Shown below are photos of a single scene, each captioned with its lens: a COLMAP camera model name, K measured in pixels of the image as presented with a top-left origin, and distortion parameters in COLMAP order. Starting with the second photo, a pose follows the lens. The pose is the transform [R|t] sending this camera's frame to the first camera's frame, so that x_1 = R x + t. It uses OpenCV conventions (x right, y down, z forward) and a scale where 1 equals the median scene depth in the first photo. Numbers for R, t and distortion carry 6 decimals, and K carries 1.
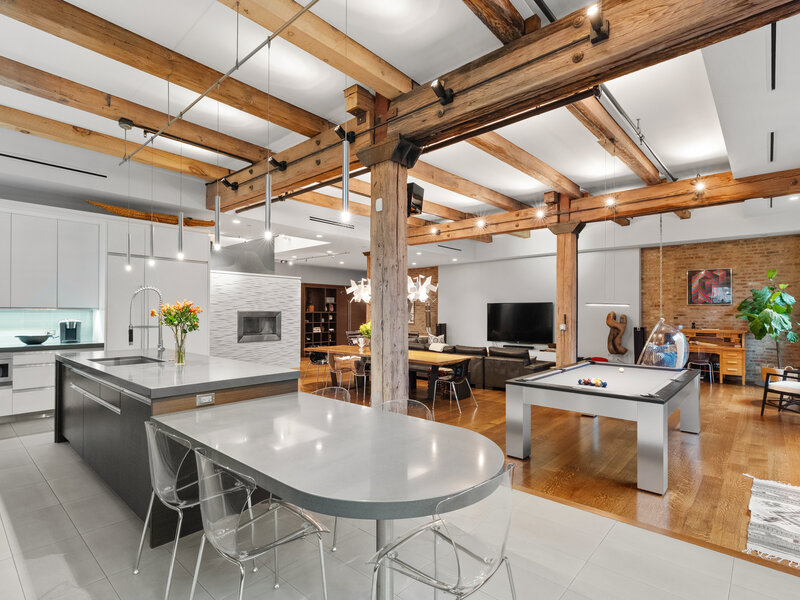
lens RADIAL K [[416.2, 0, 395.7], [0, 416.2, 310.5], [0, 0, 1]] dist [-0.003033, 0.001693]
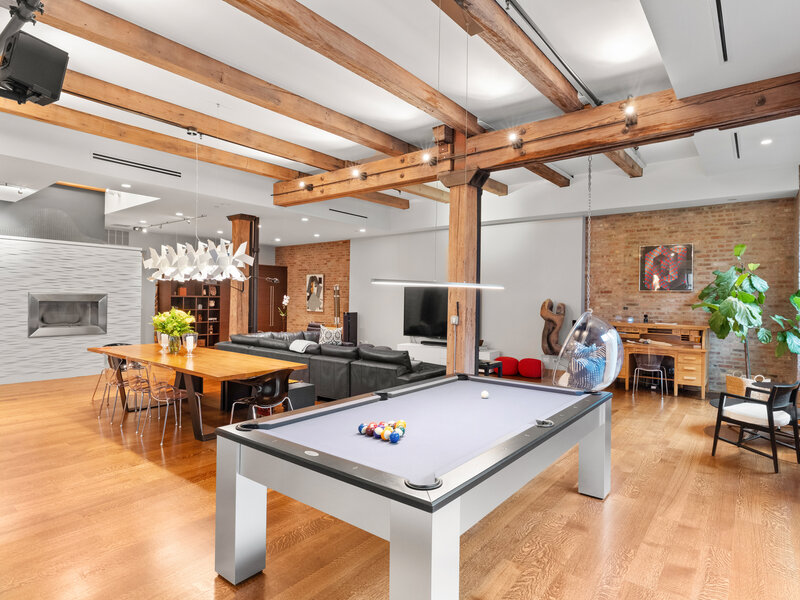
lens RADIAL K [[456.5, 0, 402.3], [0, 456.5, 299.4], [0, 0, 1]] dist [-0.003757, -0.000117]
pose [[0.997499, 0.010467, 0.069904, 0.225488], [-0.010859, 0.999927, 0.005237, 0.001701], [-0.069844, -0.005983, 0.997540, 0.209449]]
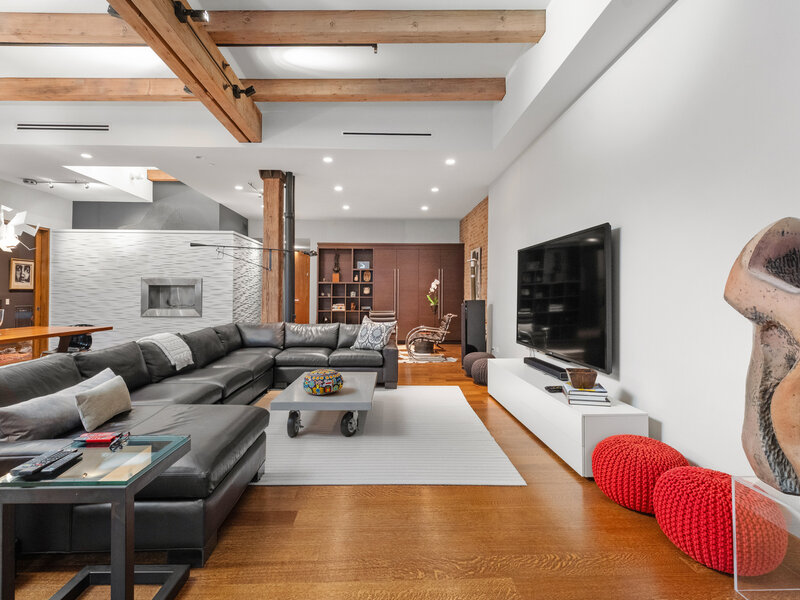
lens RADIAL K [[416.2, 0, 395.9], [0, 416.2, 295.4], [0, 0, 1]] dist [-0.003033, 0.001693]
pose [[0.686110, 0.004391, -0.727484, 0.623481], [-0.001164, 0.999987, 0.004938, 0.035002], [0.727496, -0.002541, 0.686107, 0.912688]]
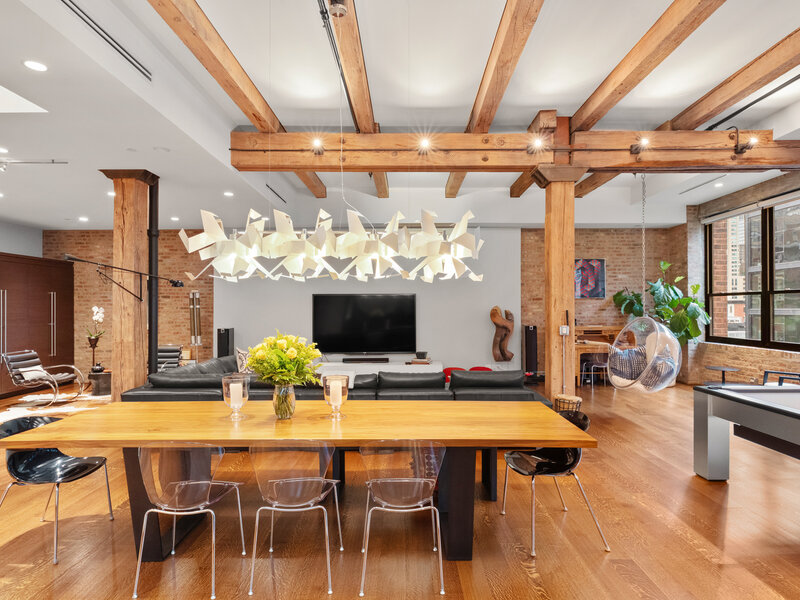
lens RADIAL K [[456.5, 0, 404.4], [0, 456.5, 306.1], [0, 0, 1]] dist [-0.003757, -0.000117]
pose [[0.739782, -0.002270, 0.672842, -0.208784], [0.002766, 0.999996, 0.000333, 0.001517], [-0.672841, 0.001615, 0.739786, 0.565618]]
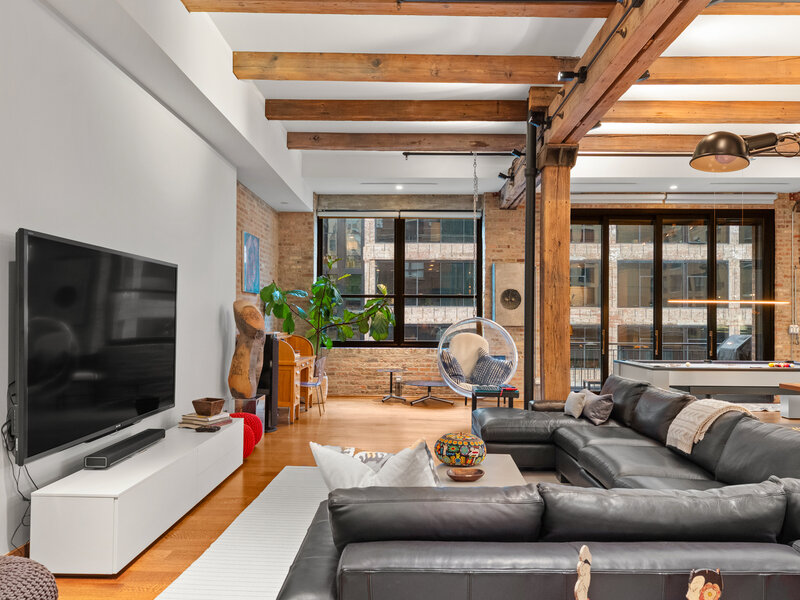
lens RADIAL K [[610.6, 0, 401.1], [0, 610.6, 296.4], [0, 0, 1]] dist [-0.002987, 0.002814]
pose [[-0.663315, 0.019056, 0.748098, -0.062507], [-0.011370, 0.999304, -0.035535, 0.022021], [-0.748254, -0.032077, -0.662636, 1.511623]]
